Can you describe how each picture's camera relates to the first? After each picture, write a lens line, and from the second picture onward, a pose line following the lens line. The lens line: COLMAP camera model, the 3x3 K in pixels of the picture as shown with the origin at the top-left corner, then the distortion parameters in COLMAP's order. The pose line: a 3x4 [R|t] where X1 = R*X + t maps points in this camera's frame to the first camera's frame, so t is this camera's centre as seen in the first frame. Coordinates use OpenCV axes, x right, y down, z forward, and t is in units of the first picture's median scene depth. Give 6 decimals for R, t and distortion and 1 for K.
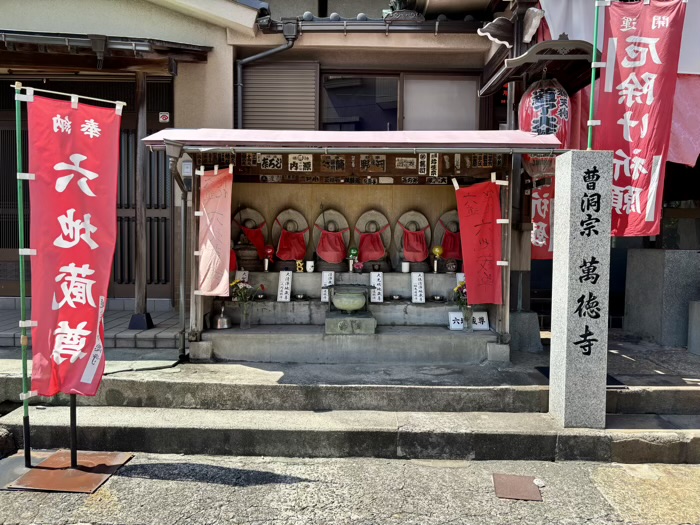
lens RADIAL K [[528.0, 0, 357.1], [0, 528.0, 259.6], [0, 0, 1]] dist [0.054922, -0.066183]
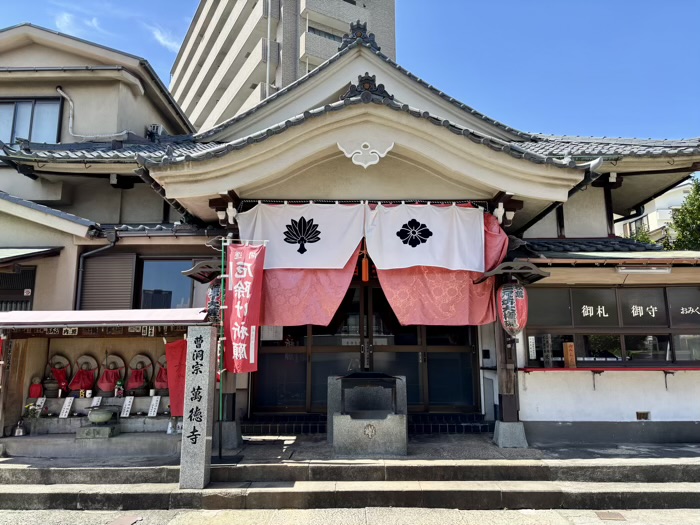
lens RADIAL K [[528.0, 0, 356.1], [0, 528.0, 259.9], [0, 0, 1]] dist [0.054922, -0.066183]
pose [[0.999820, -0.018983, -0.000309, 0.896076], [0.018454, 0.975524, -0.219116, -0.015379], [0.004461, 0.219071, 0.975699, -0.765743]]
